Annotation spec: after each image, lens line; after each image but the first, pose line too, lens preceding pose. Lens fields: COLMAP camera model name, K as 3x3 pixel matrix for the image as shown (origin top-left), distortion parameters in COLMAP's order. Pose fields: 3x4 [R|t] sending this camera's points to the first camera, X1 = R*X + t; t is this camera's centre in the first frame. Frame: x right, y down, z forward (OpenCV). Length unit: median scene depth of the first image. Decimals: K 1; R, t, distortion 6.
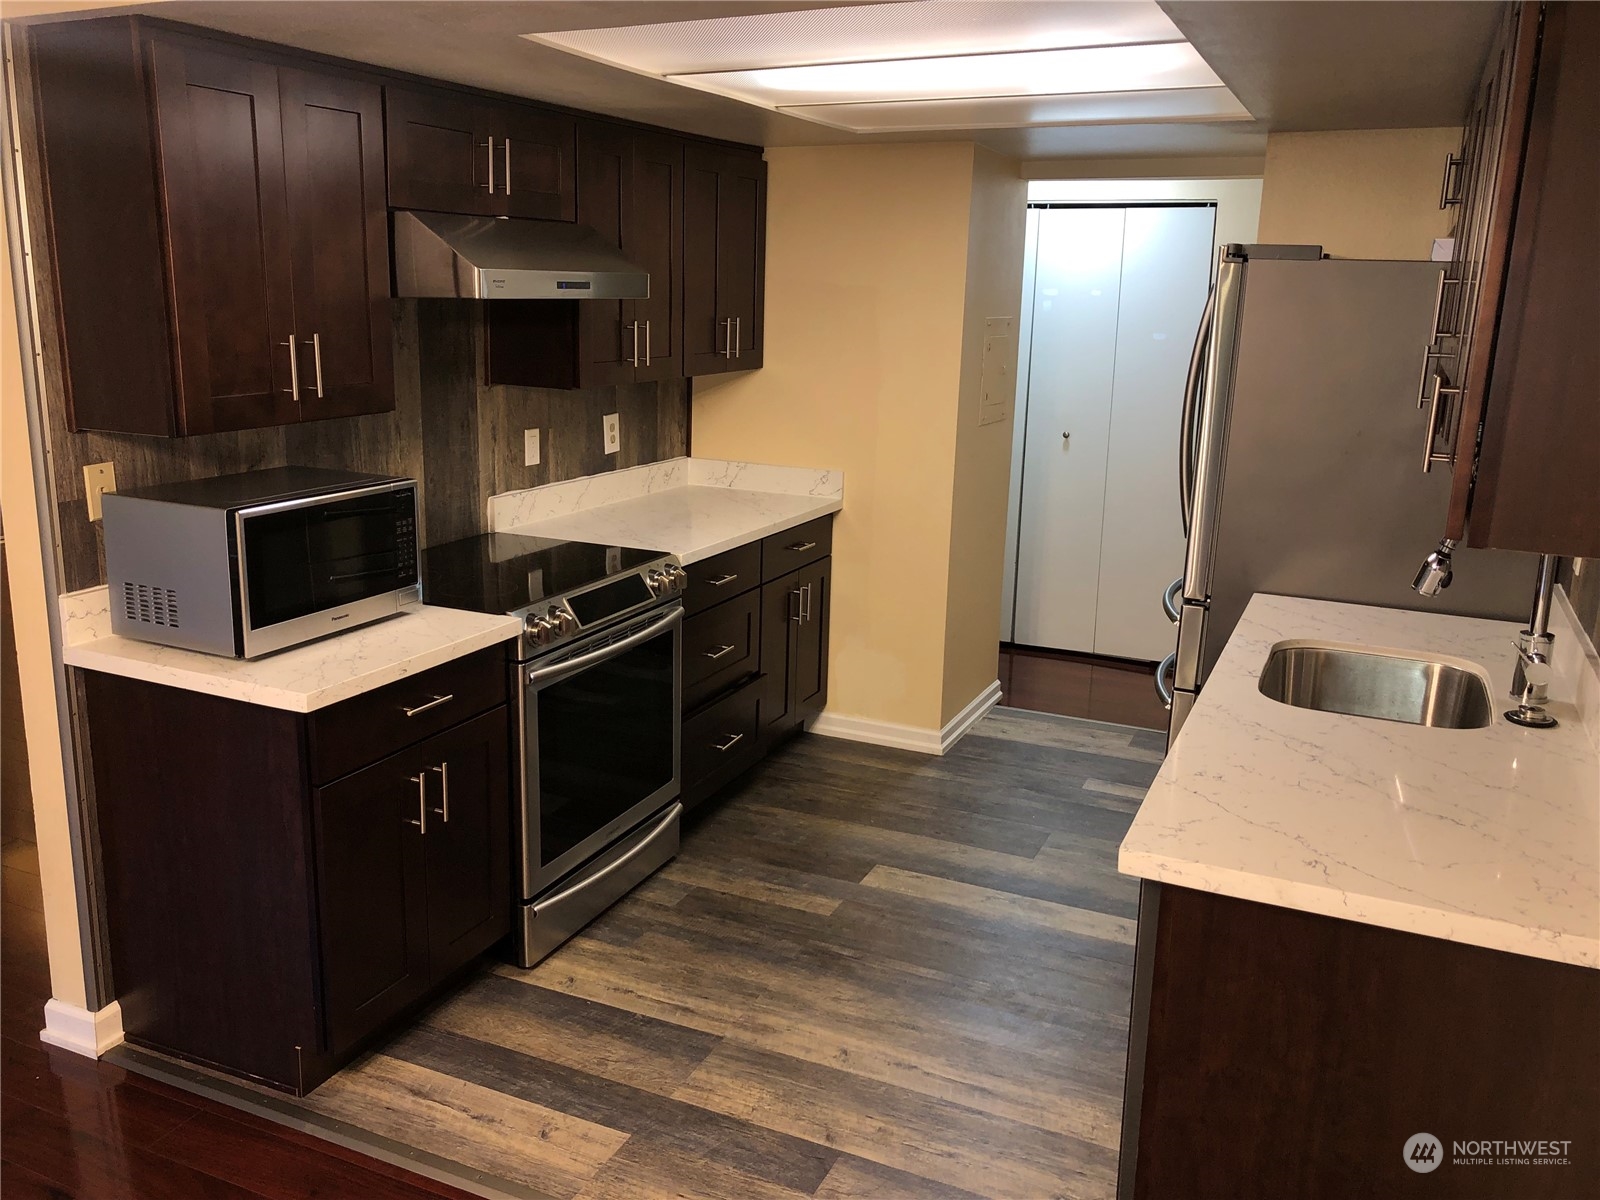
lens RADIAL K [[1316.3, 0, 782.5], [0, 1316.3, 585.5], [0, 0, 1]] dist [0.048744, -0.053313]
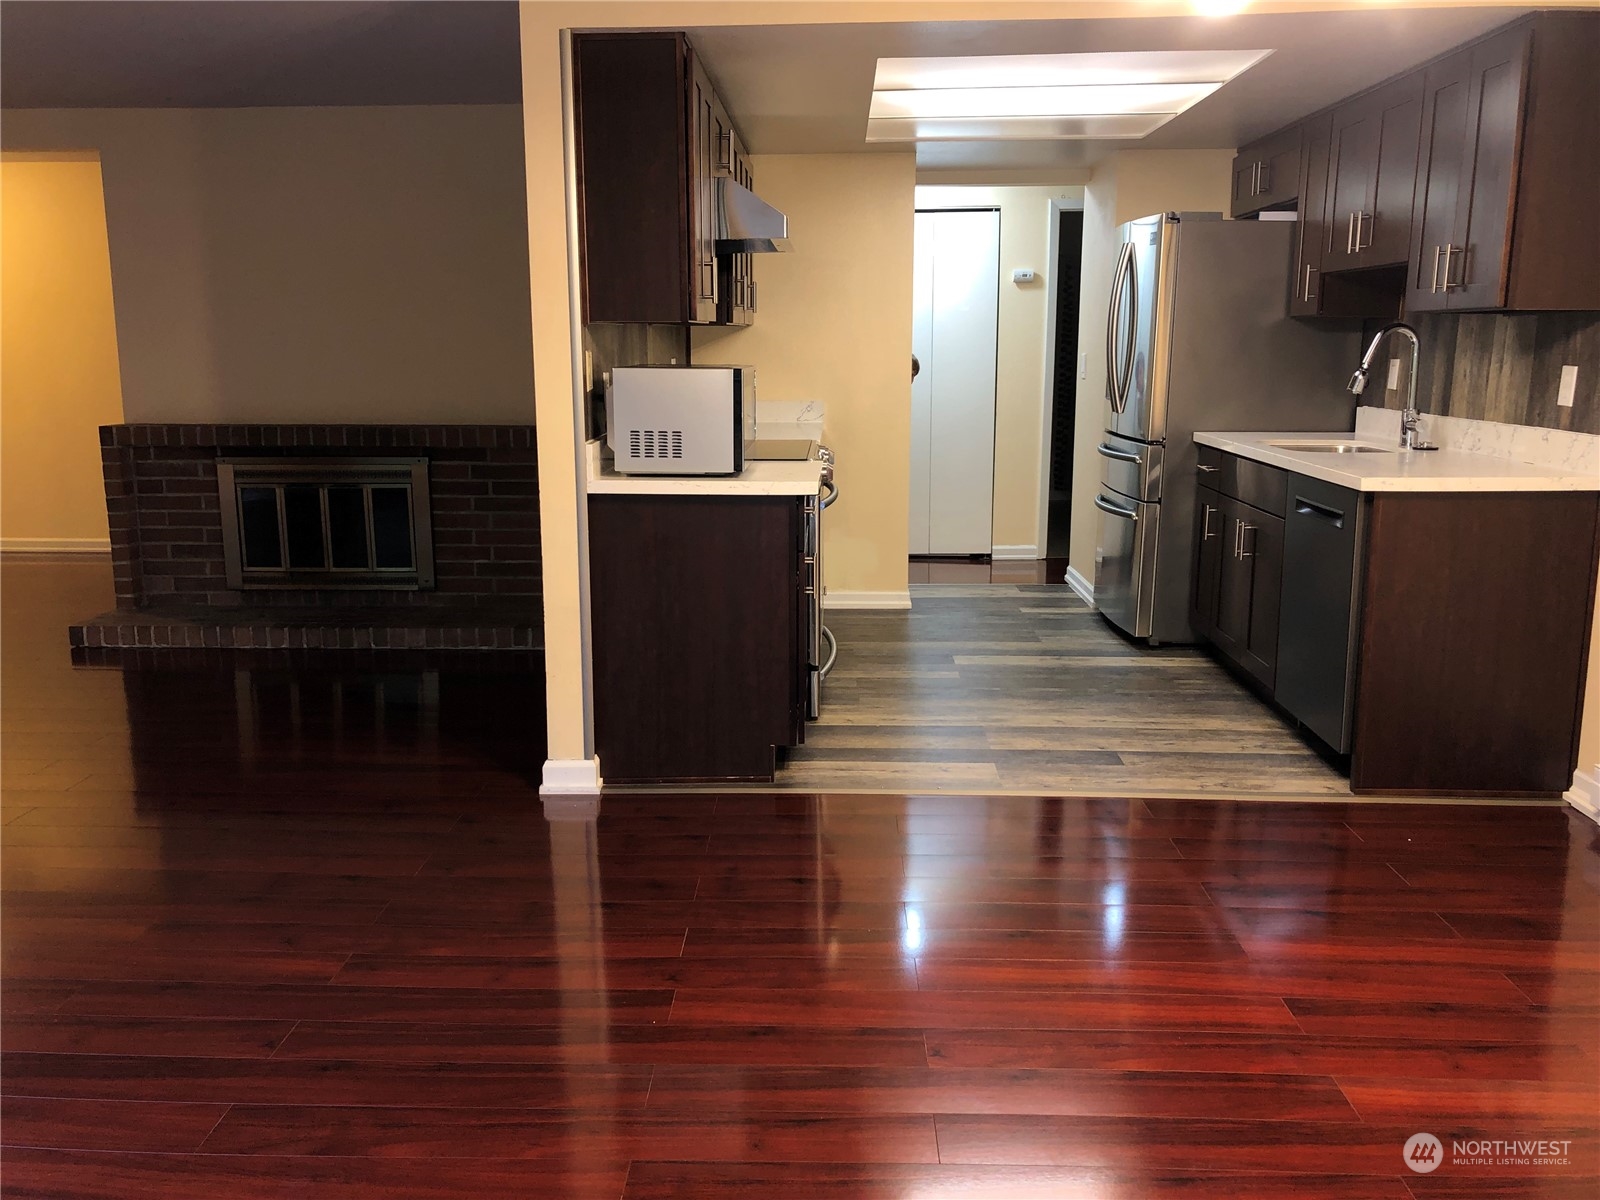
lens RADIAL K [[1316.3, 0, 784.6], [0, 1316.3, 575.1], [0, 0, 1]] dist [0.048744, -0.053313]
pose [[0.924629, -0.091729, 0.369658, -0.767329], [0.107296, 0.993990, -0.021727, 0.173618], [-0.365443, 0.059752, 0.928914, -0.309334]]
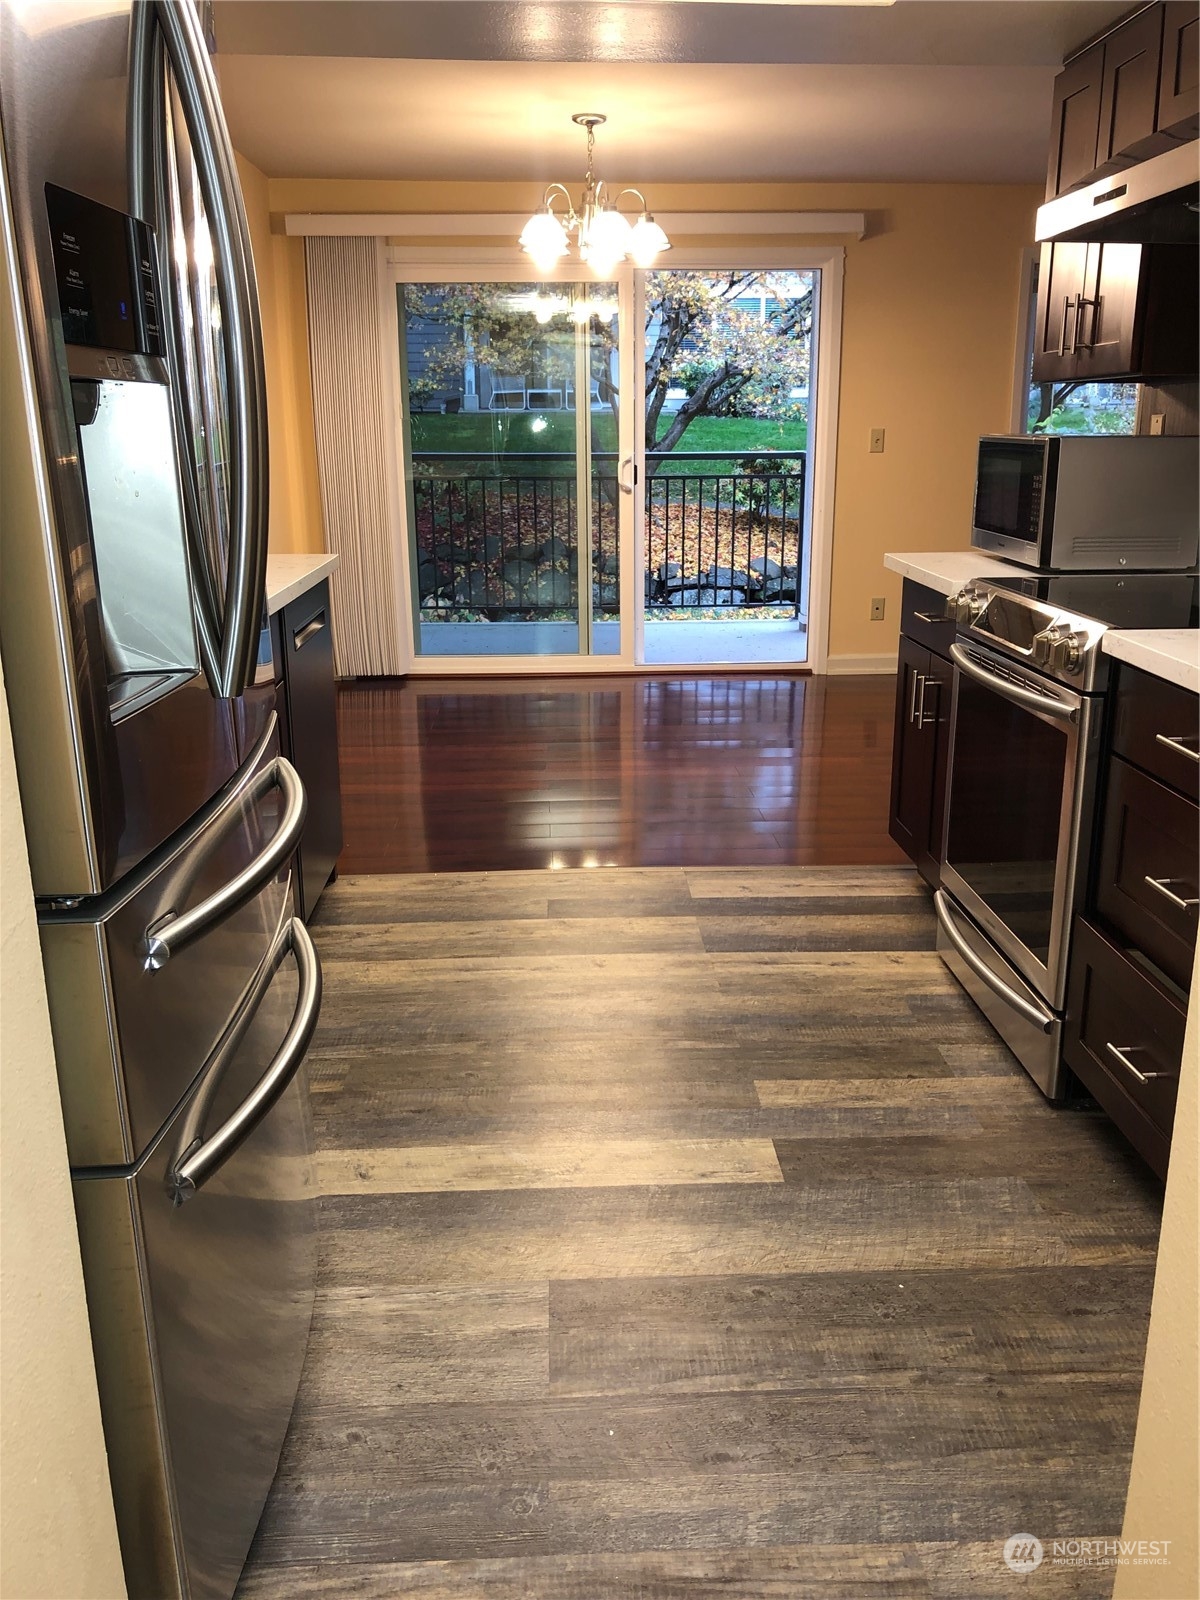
lens RADIAL K [[1316.3, 0, 613.2], [0, 1316.3, 787.1], [0, 0, 1]] dist [0.048744, -0.053313]
pose [[-0.886721, 0.106215, -0.449939, 0.483518], [-0.117113, 0.889895, 0.440875, -0.242233], [0.447226, 0.443627, -0.776649, 1.697591]]
